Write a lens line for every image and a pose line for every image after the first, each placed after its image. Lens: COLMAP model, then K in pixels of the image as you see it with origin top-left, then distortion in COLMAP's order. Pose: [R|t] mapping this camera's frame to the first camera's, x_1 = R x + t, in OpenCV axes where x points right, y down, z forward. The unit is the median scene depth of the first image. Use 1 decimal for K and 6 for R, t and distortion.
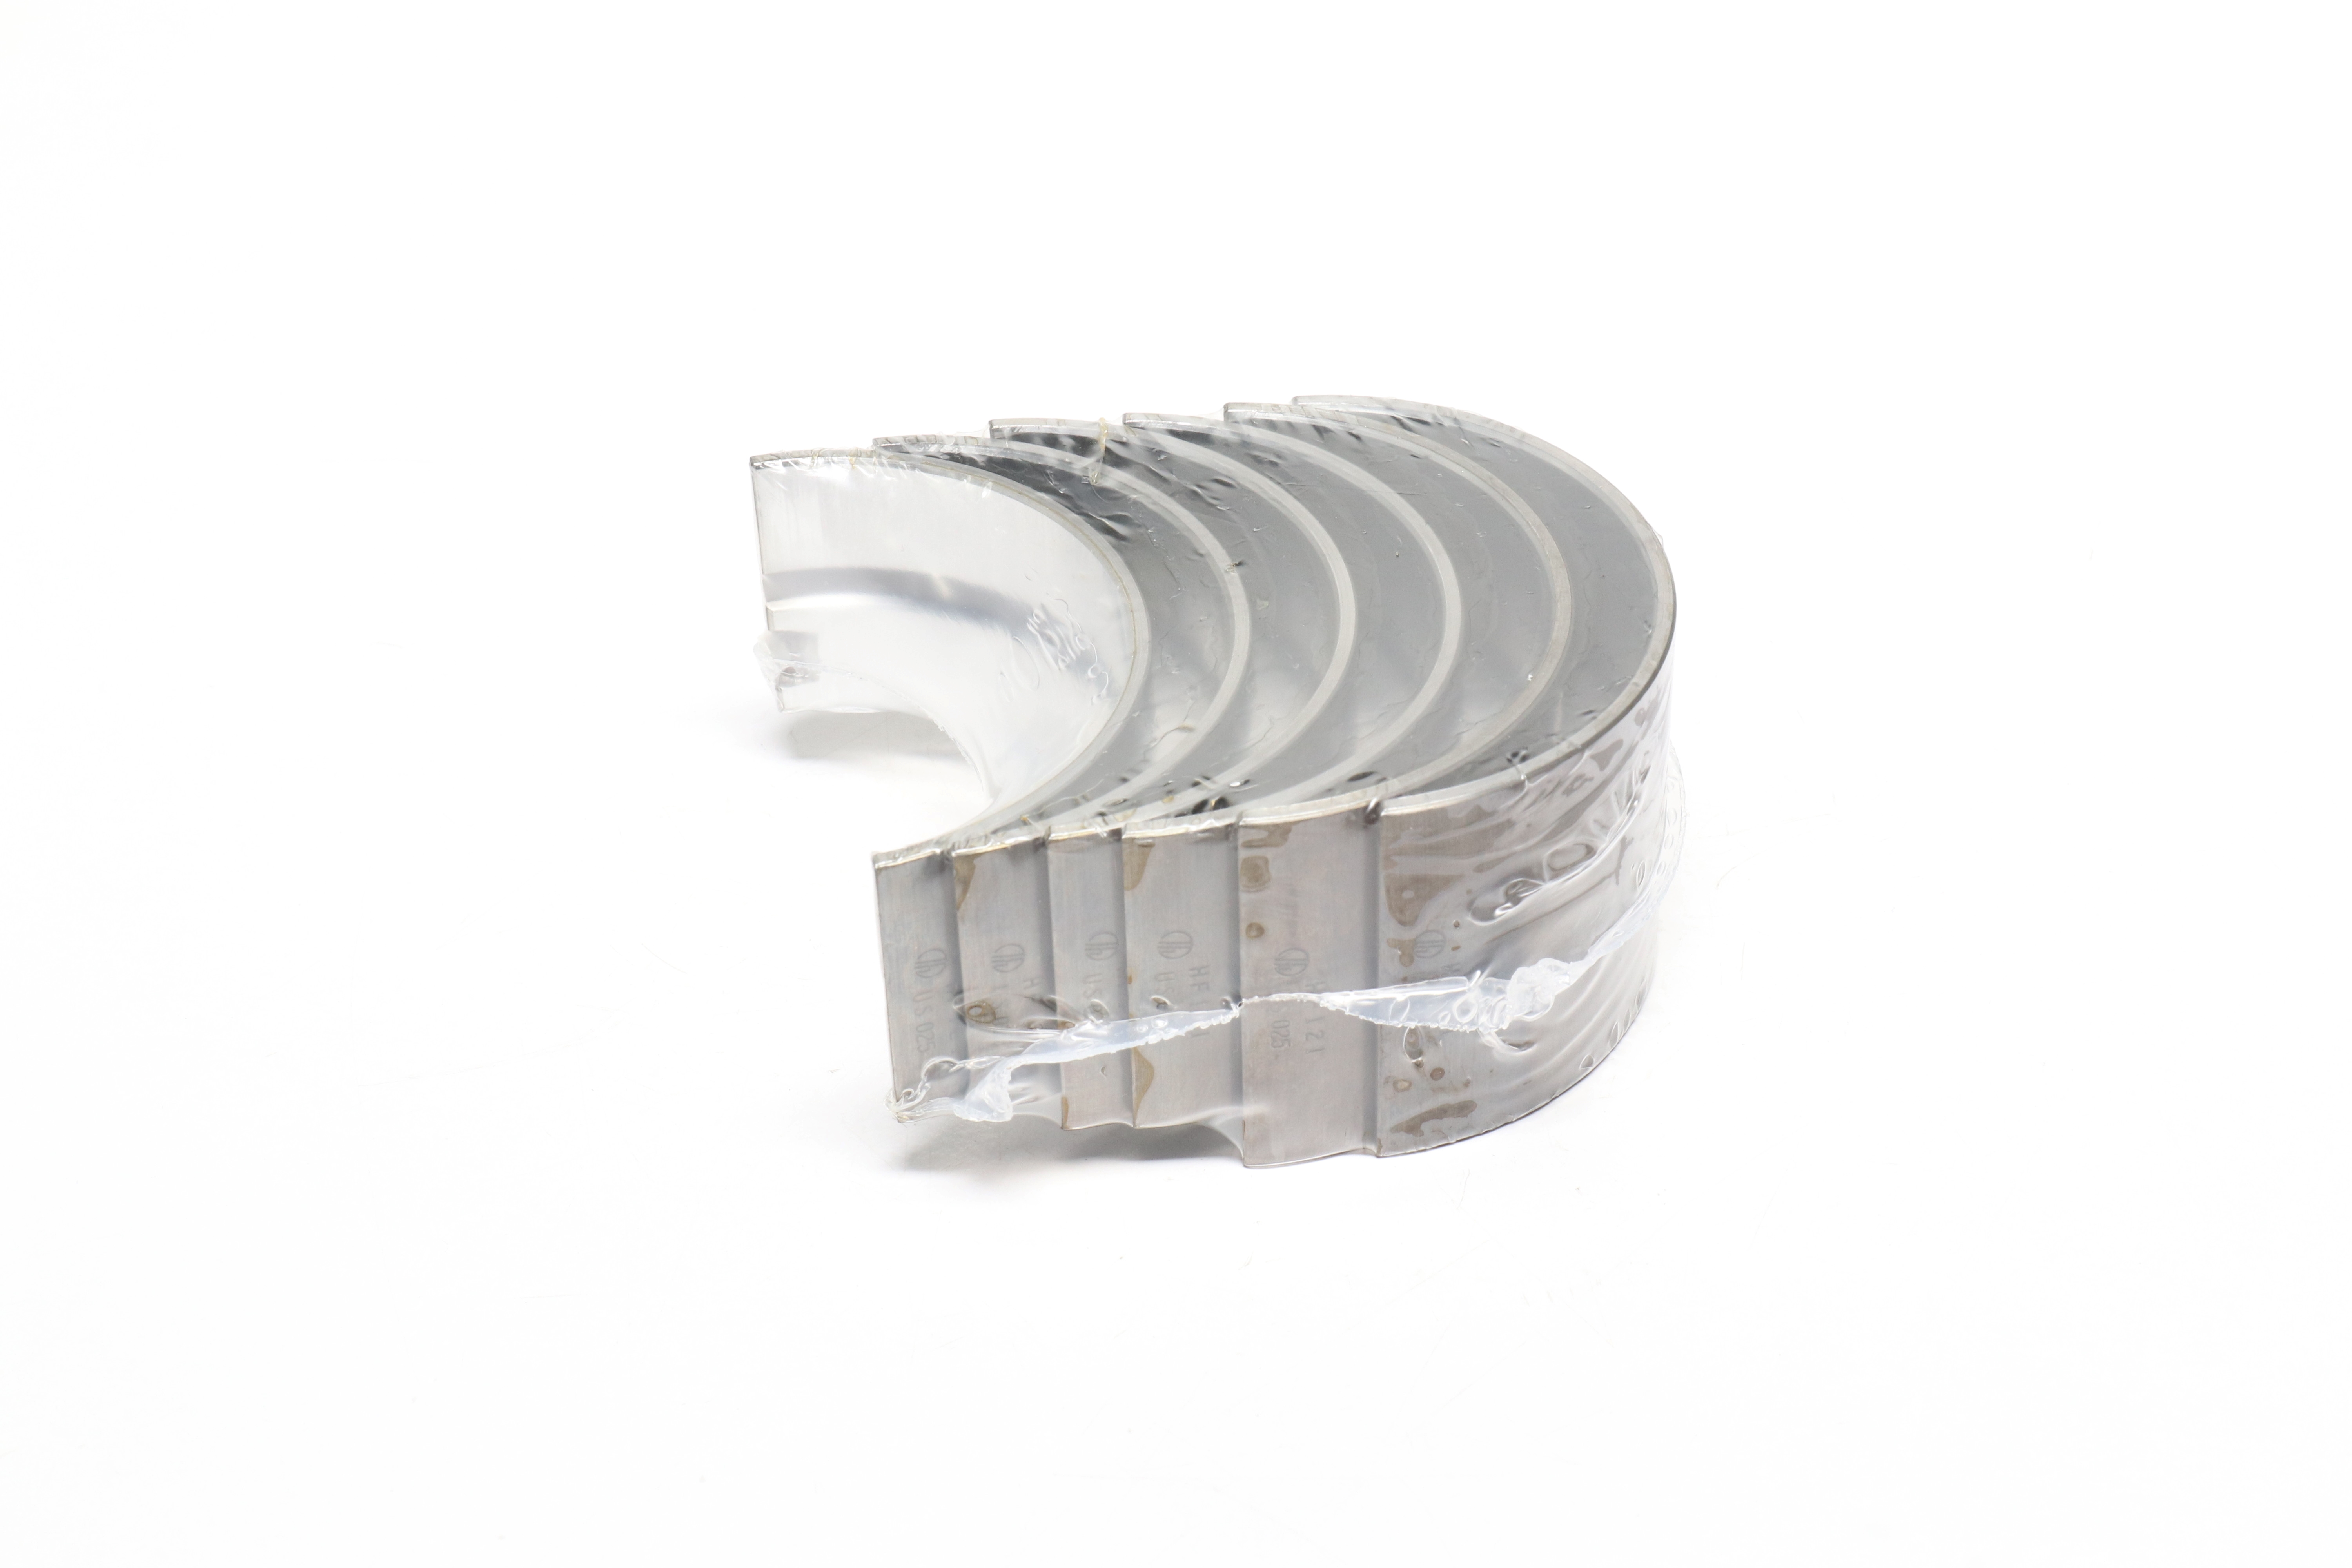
lens RADIAL K [[4529.0, 0, 1176.7], [0, 4529.0, 784.2], [0, 0, 1]] dist [-0.022563, 0.000000]
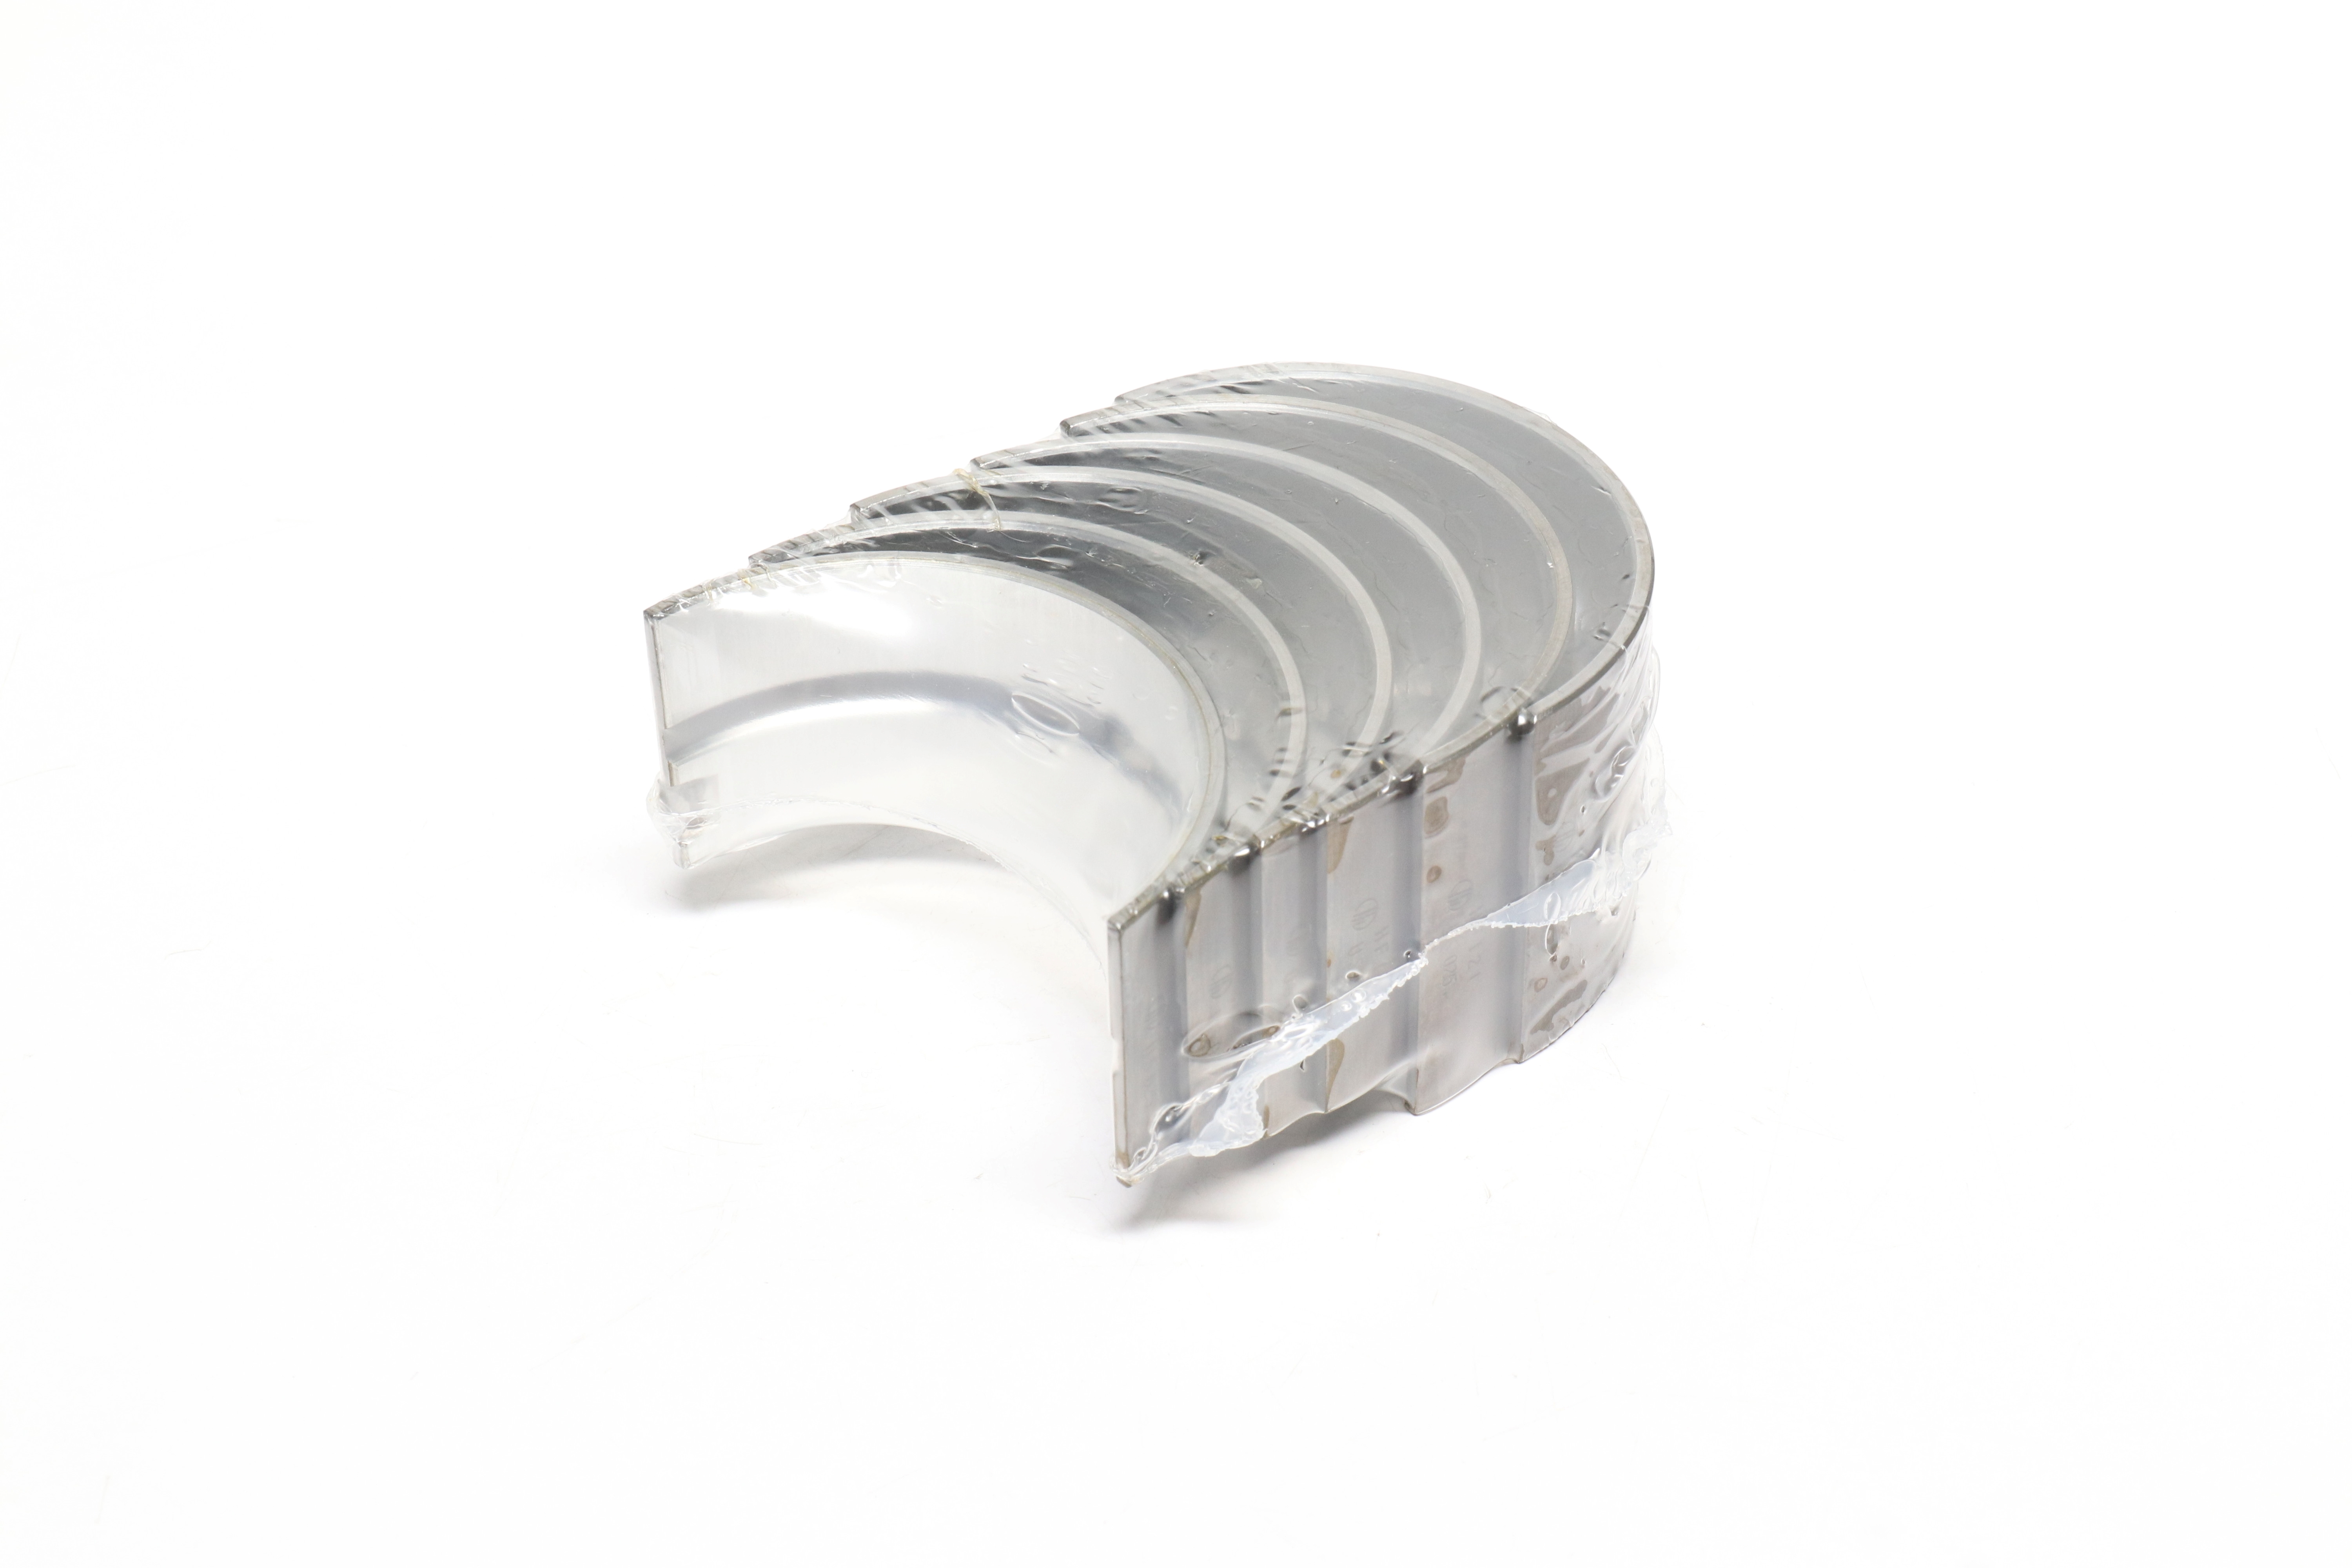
lens RADIAL K [[4529.0, 0, 1176.2], [0, 4529.0, 783.7], [0, 0, 1]] dist [-0.022563, 0.000000]
pose [[0.846910, -0.302802, 0.437097, -0.457790], [0.310992, 0.948835, 0.054740, -0.058979], [-0.431309, 0.089573, 0.897747, 0.109458]]
